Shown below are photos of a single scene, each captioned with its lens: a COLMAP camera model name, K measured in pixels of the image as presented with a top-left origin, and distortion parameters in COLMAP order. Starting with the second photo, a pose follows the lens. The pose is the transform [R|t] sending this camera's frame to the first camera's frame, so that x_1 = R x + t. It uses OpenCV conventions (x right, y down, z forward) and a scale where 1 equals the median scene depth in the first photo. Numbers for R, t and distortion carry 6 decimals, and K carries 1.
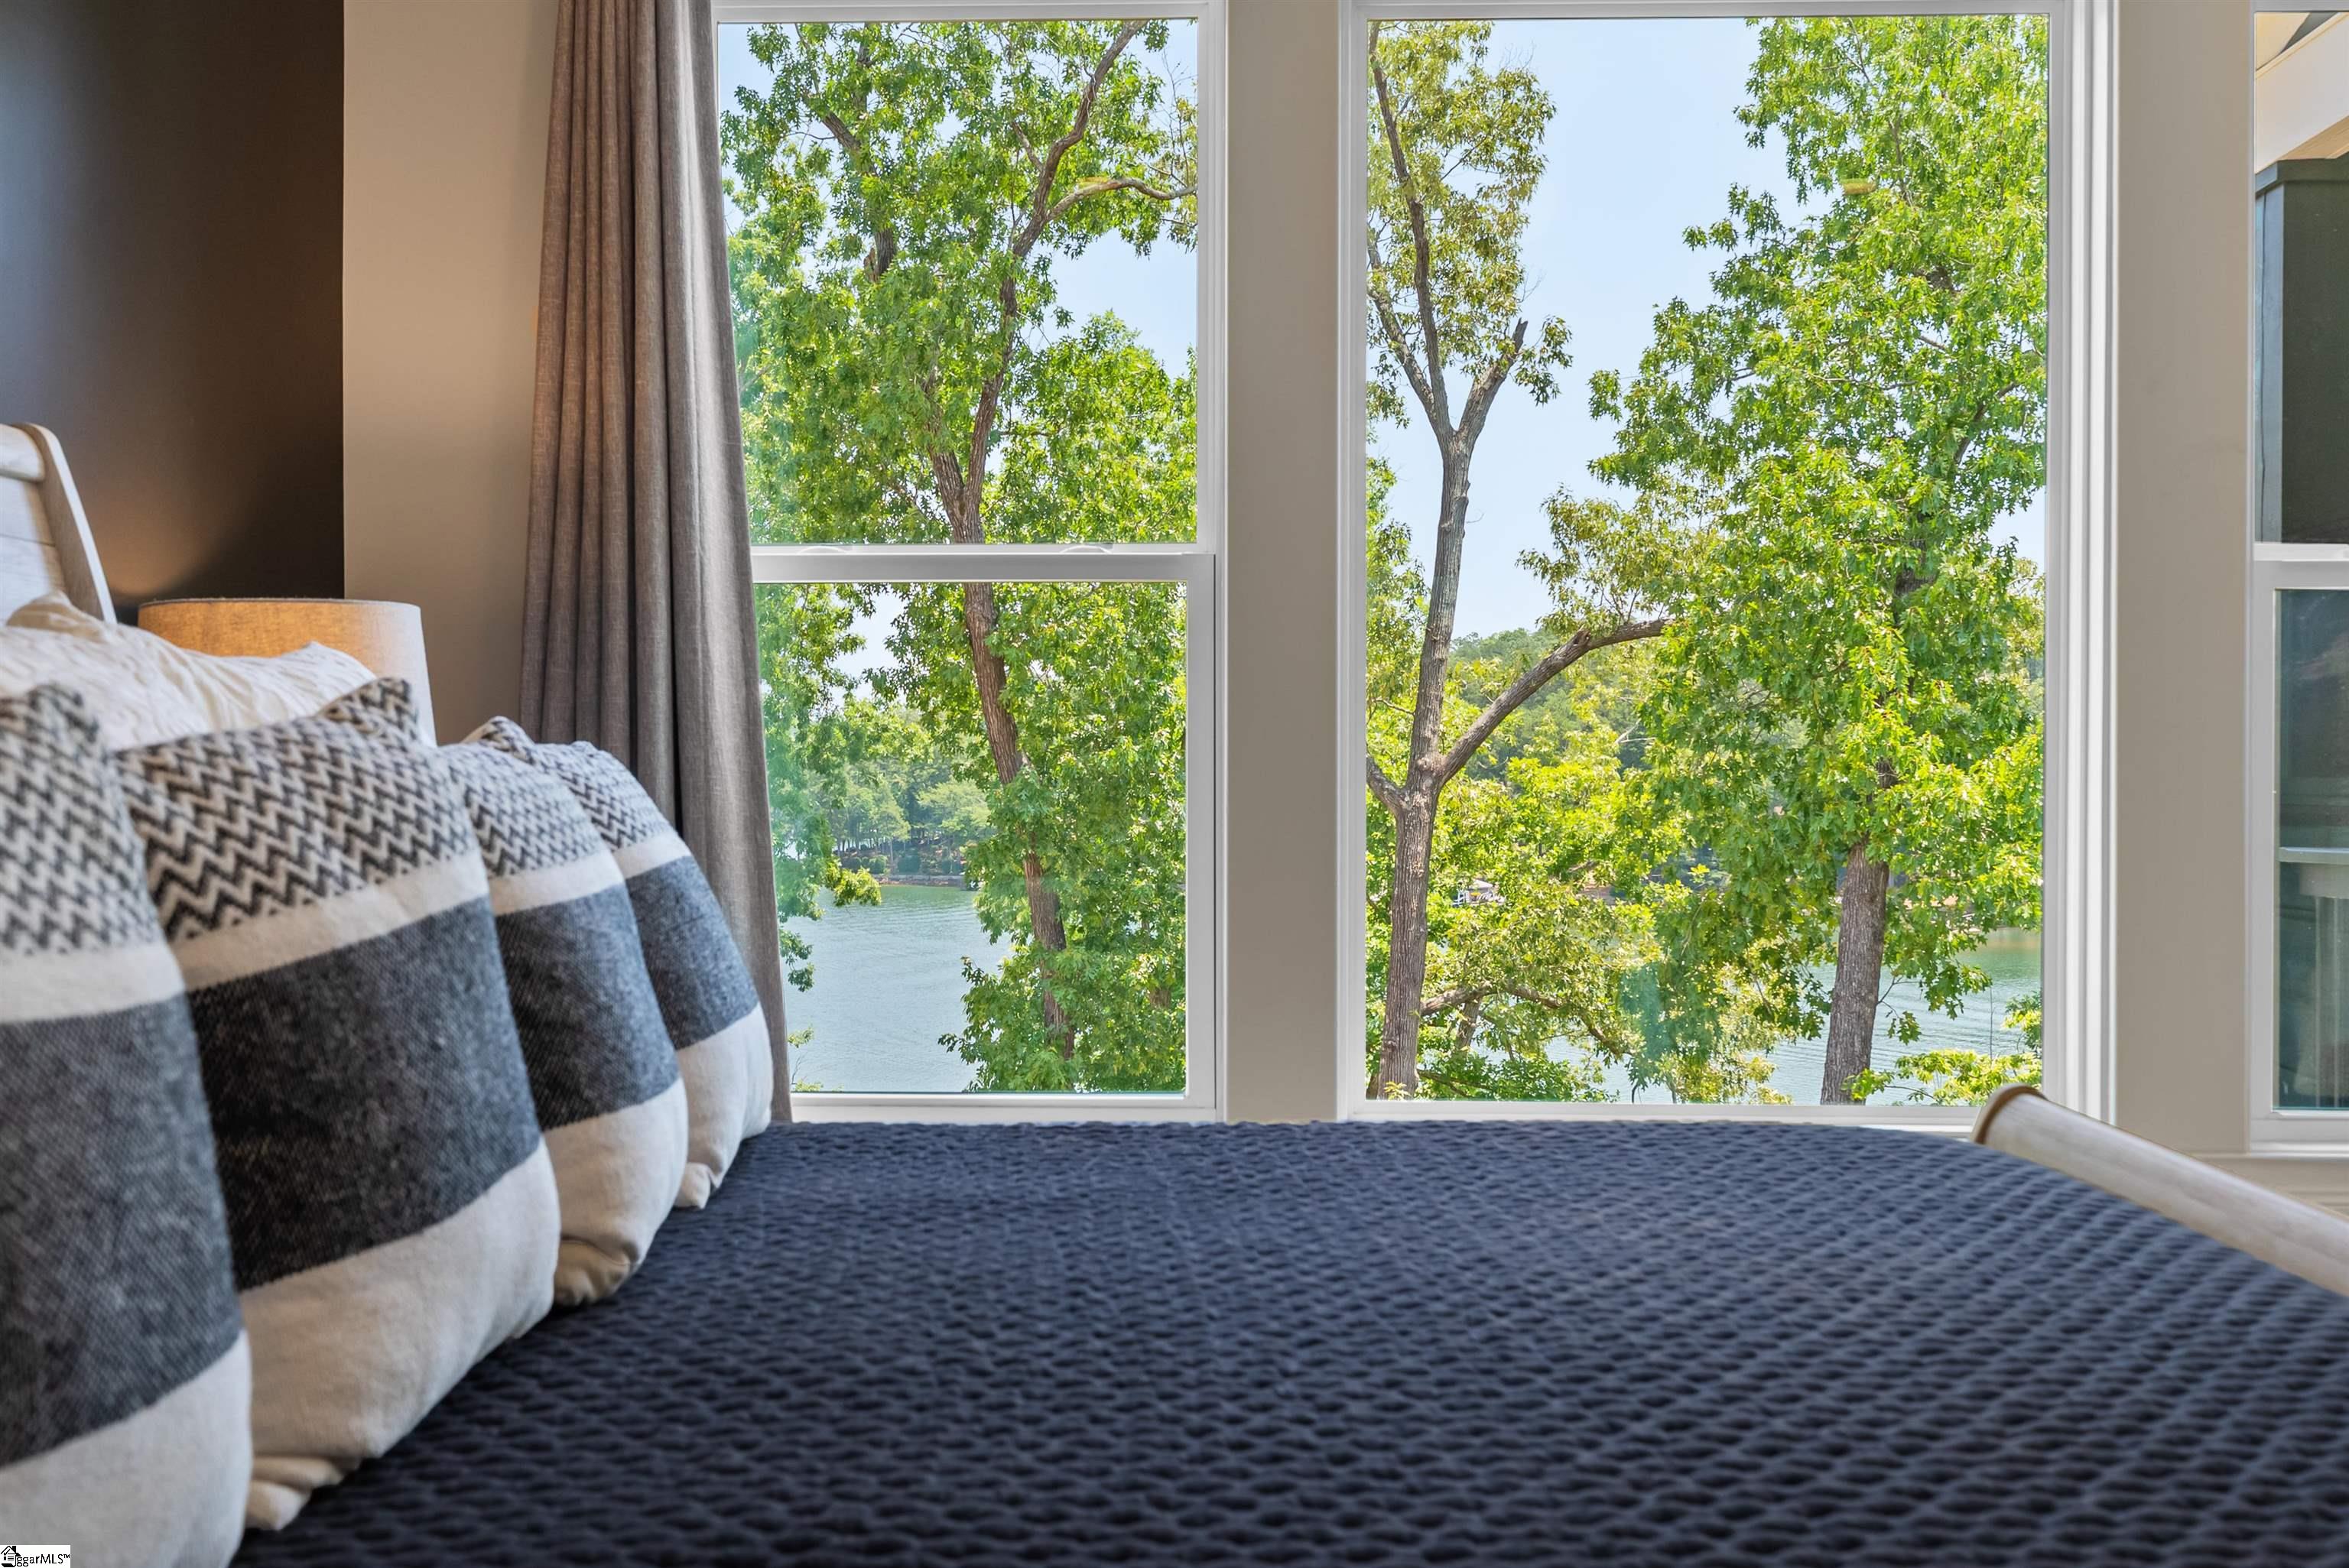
lens RADIAL K [[2305.6, 0, 1178.1], [0, 2305.6, 787.4], [0, 0, 1]] dist [0.020878, 0.000000]
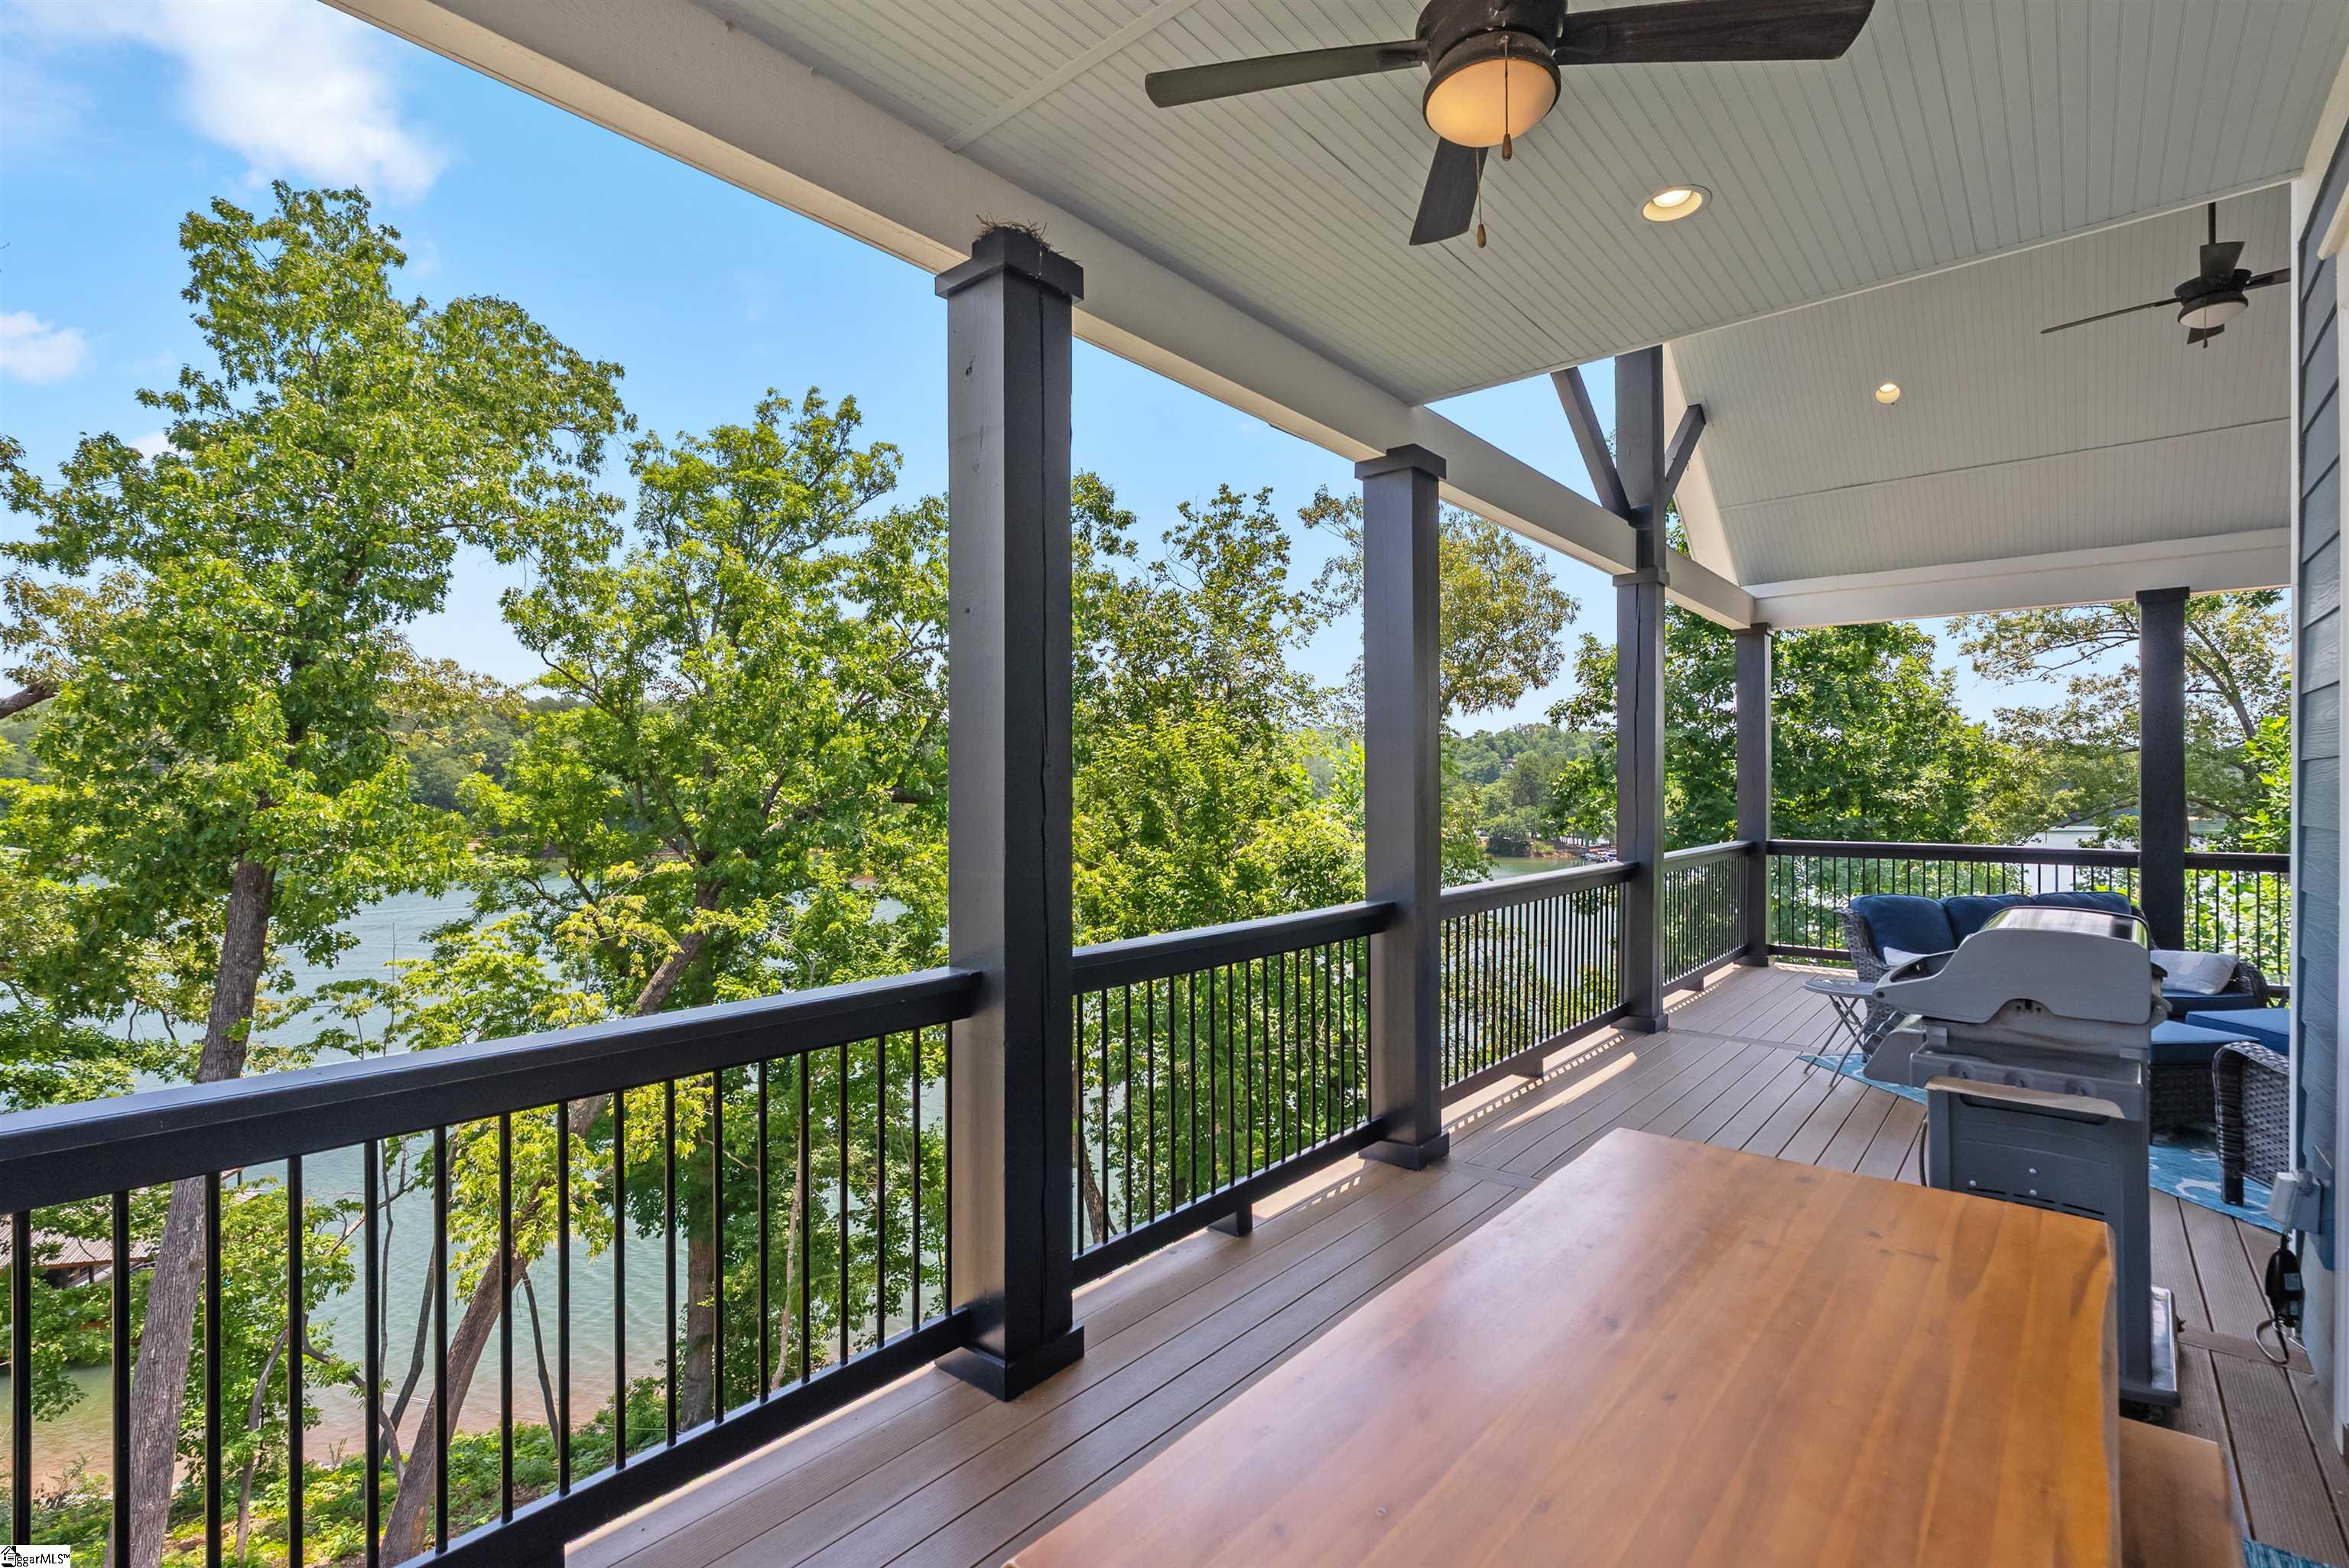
lens RADIAL K [[1069.7, 0, 1175.2], [0, 1069.7, 779.8], [0, 0, 1]] dist [0.000960, 0.001122]
pose [[0.632832, -0.001383, 0.774288, 0.146821], [0.002682, 0.999996, -0.000406, -0.014707], [-0.774284, 0.002334, 0.632834, 0.166878]]
